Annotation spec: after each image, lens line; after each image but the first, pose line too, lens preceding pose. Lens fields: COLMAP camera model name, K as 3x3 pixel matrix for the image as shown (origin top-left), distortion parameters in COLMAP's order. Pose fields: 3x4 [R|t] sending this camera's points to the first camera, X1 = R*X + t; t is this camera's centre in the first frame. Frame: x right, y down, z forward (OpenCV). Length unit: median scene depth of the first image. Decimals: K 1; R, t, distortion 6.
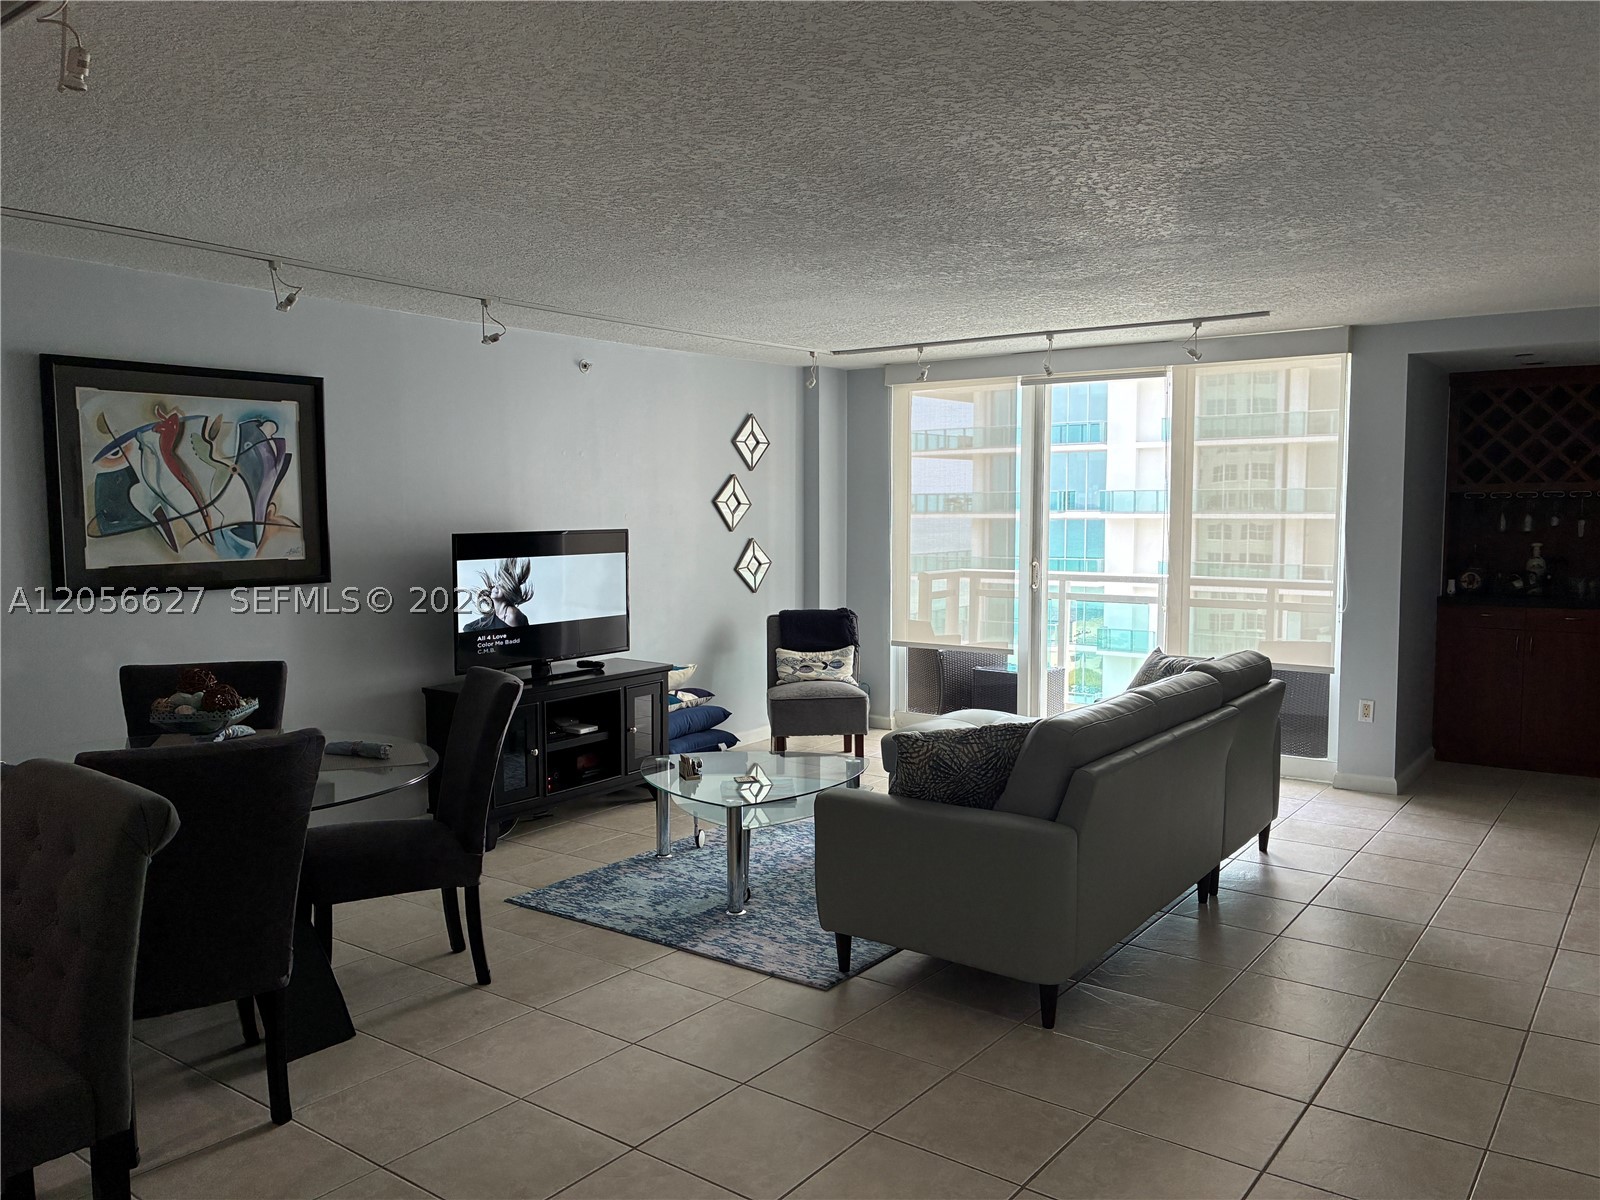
lens RADIAL K [[1203.3, 0, 794.2], [0, 1203.3, 619.1], [0, 0, 1]] dist [0.011865, -0.000182]
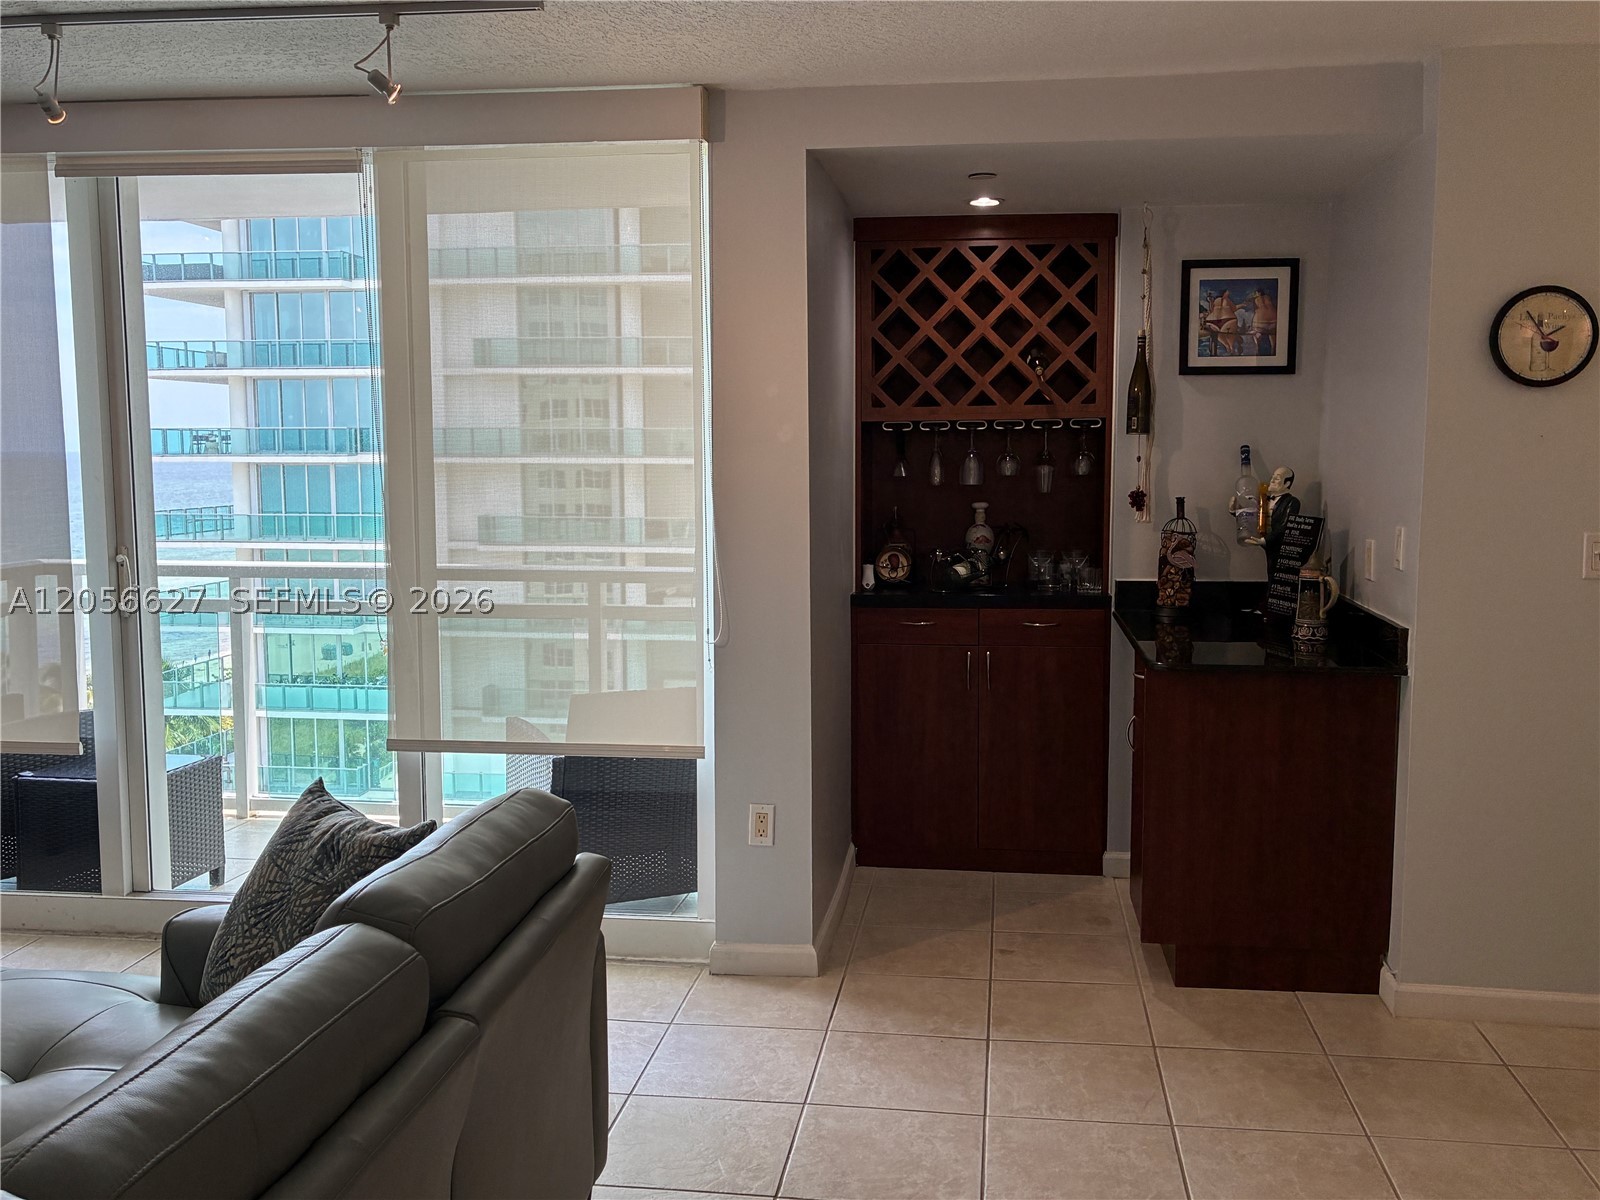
lens RADIAL K [[1471.4, 0, 800.0], [0, 1471.4, 600.0], [0, 0, 1]] dist [0.109225, -0.267716]
pose [[0.875652, -0.045666, 0.480779, 0.117226], [0.041367, 0.998953, 0.019541, -0.023069], [-0.481167, 0.002778, 0.876624, 0.273469]]
